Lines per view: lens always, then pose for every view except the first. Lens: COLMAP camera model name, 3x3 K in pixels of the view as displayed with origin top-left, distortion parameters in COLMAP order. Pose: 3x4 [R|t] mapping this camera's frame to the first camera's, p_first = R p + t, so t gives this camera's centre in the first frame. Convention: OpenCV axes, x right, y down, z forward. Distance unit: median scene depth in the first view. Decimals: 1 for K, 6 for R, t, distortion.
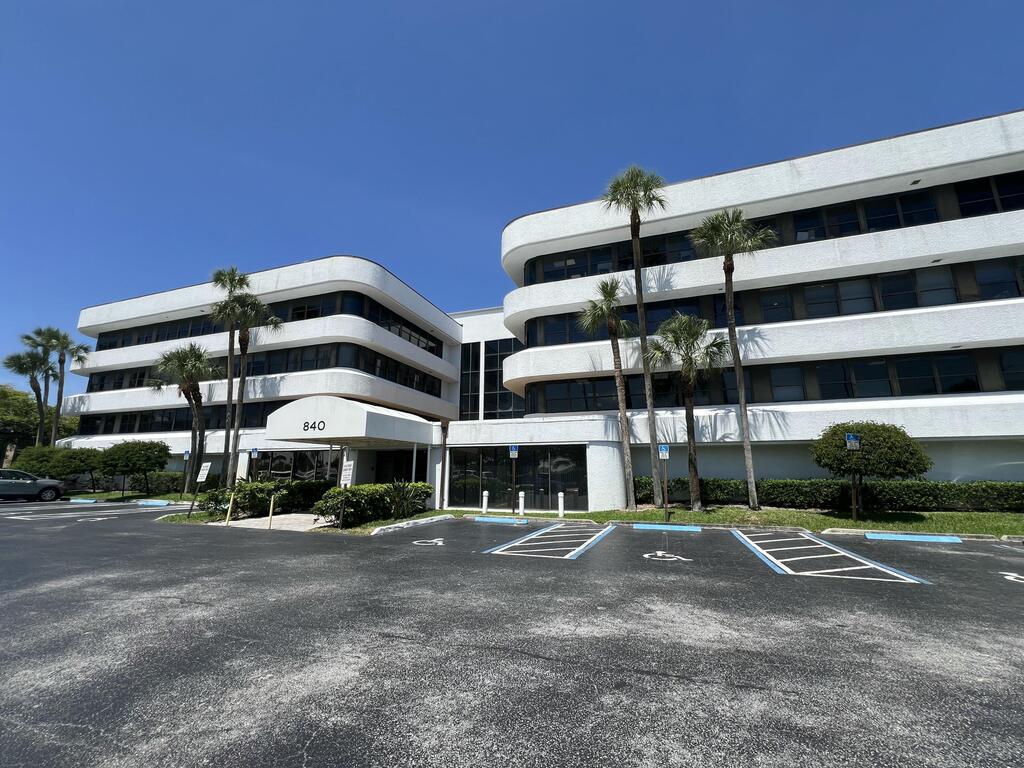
lens RADIAL K [[408.3, 0, 513.6], [0, 408.3, 383.5], [0, 0, 1]] dist [-0.000507, 0.000114]
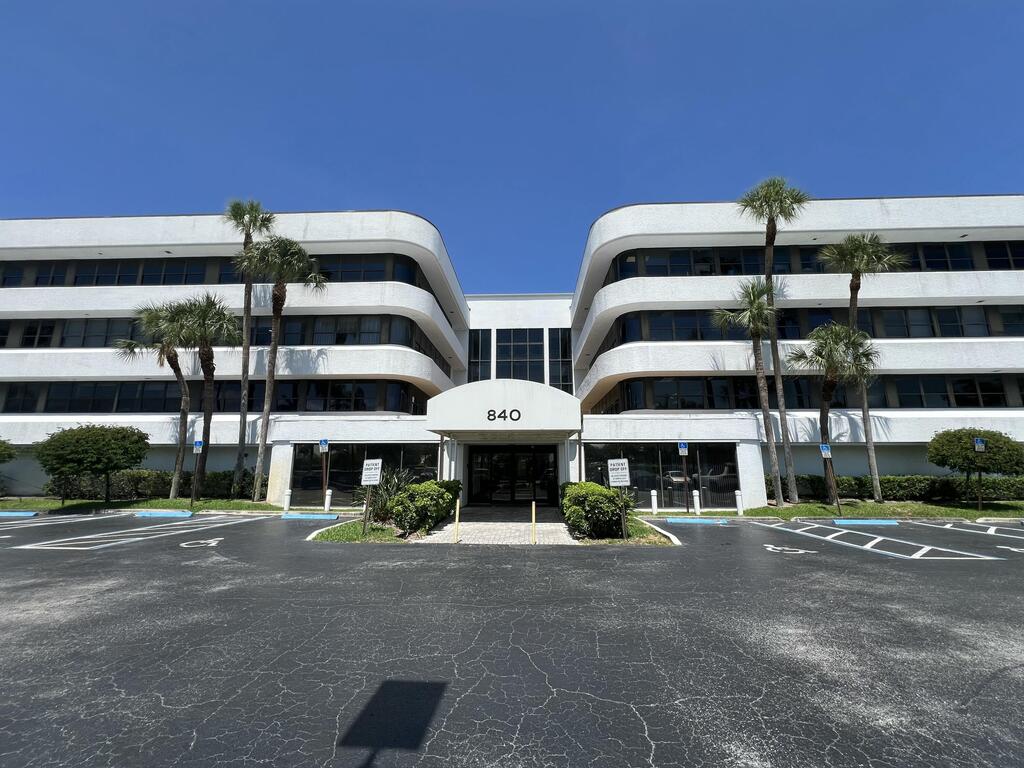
lens RADIAL K [[408.3, 0, 510.4], [0, 408.3, 383.7], [0, 0, 1]] dist [-0.000507, 0.000114]
pose [[0.956145, 0.057904, 0.287114, -0.625315], [-0.061877, 0.998072, 0.004778, 0.032480], [-0.286284, -0.022334, 0.957884, 0.188190]]
